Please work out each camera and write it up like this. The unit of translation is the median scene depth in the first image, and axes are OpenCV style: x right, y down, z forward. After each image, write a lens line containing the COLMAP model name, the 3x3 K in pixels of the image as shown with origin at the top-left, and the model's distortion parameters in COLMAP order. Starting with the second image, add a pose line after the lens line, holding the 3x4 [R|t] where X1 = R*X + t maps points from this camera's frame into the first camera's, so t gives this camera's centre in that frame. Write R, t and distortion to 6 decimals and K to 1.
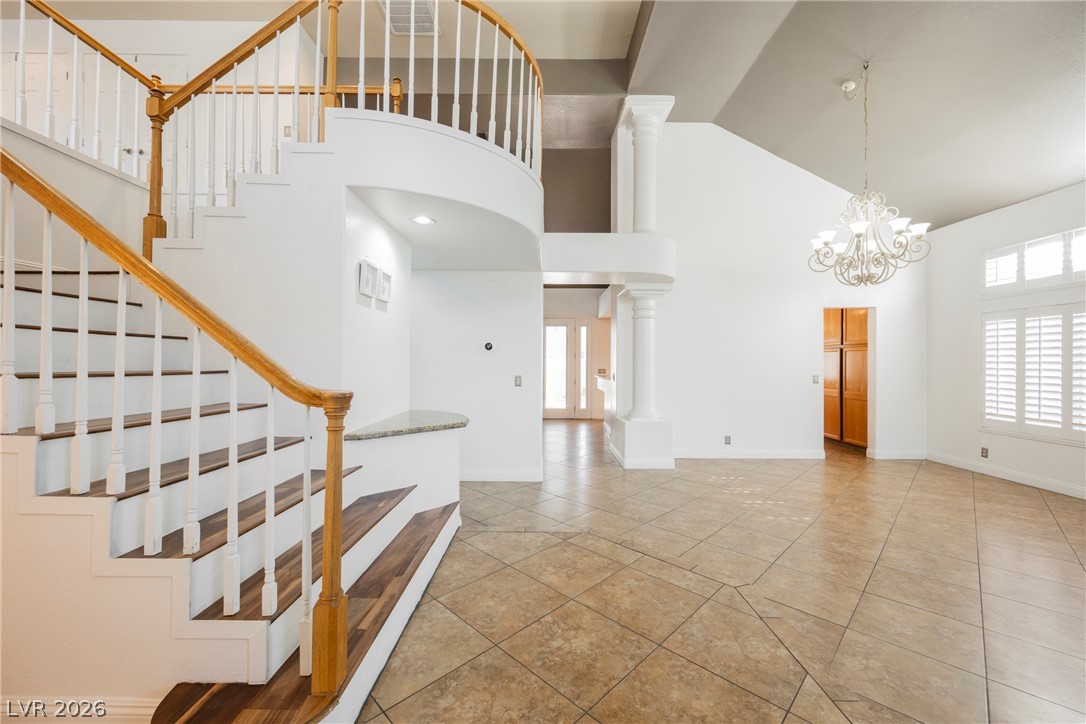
lens RADIAL K [[423.6, 0, 545.9], [0, 423.6, 363.8], [0, 0, 1]] dist [-0.002079, 0.000325]
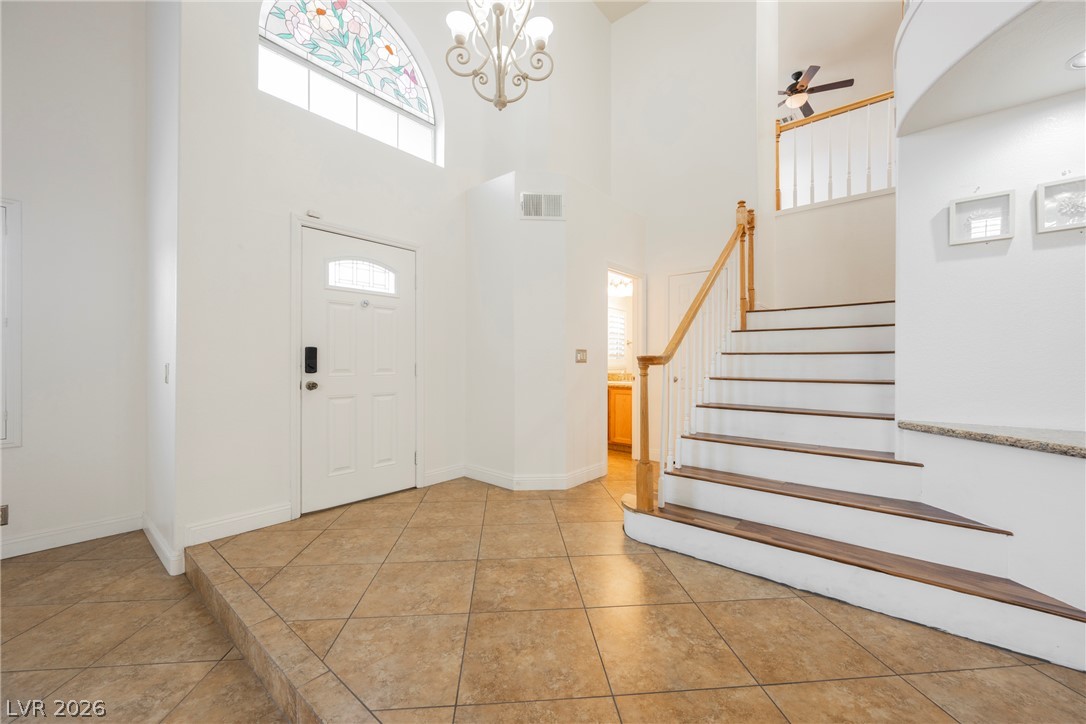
lens RADIAL K [[423.6, 0, 543.1], [0, 423.6, 361.9], [0, 0, 1]] dist [-0.002079, 0.000325]
pose [[-0.645421, -0.010156, -0.763759, 0.835327], [-0.005993, 0.999948, -0.008232, 0.074394], [0.763803, -0.000736, -0.645449, 1.254868]]
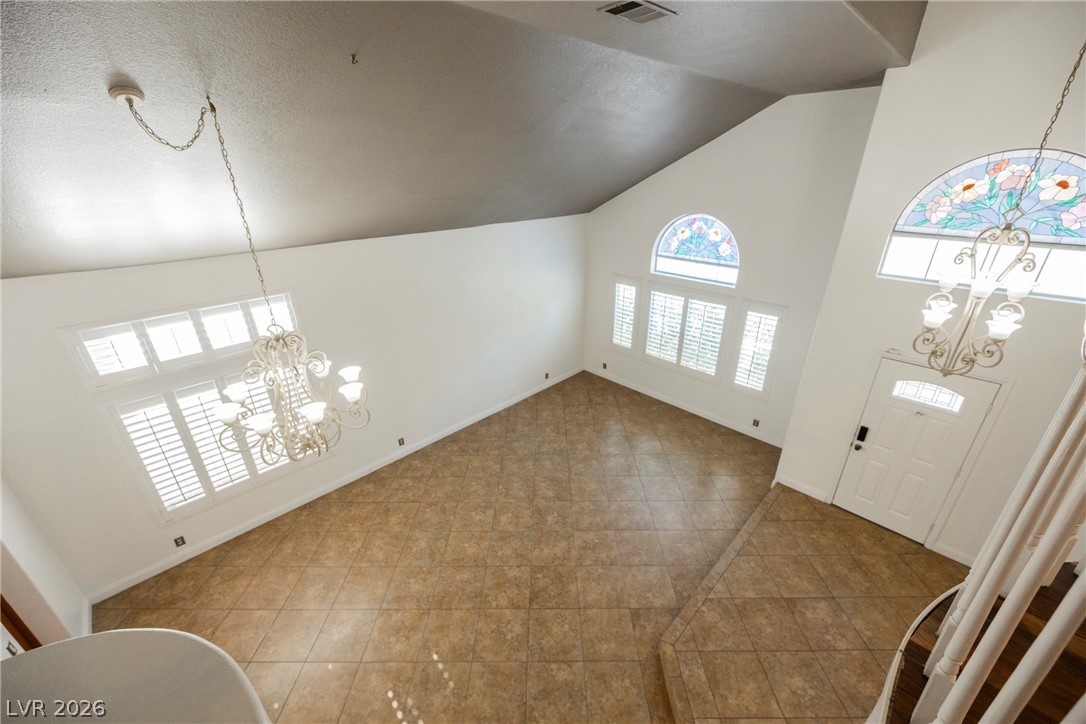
lens RADIAL K [[423.6, 0, 545.7], [0, 423.6, 361.3], [0, 0, 1]] dist [-0.002079, 0.000325]
pose [[-0.702899, -0.294709, 0.647364, 0.065220], [0.005647, 0.907786, 0.419396, -1.316316], [-0.711267, 0.298449, -0.636417, 2.346834]]
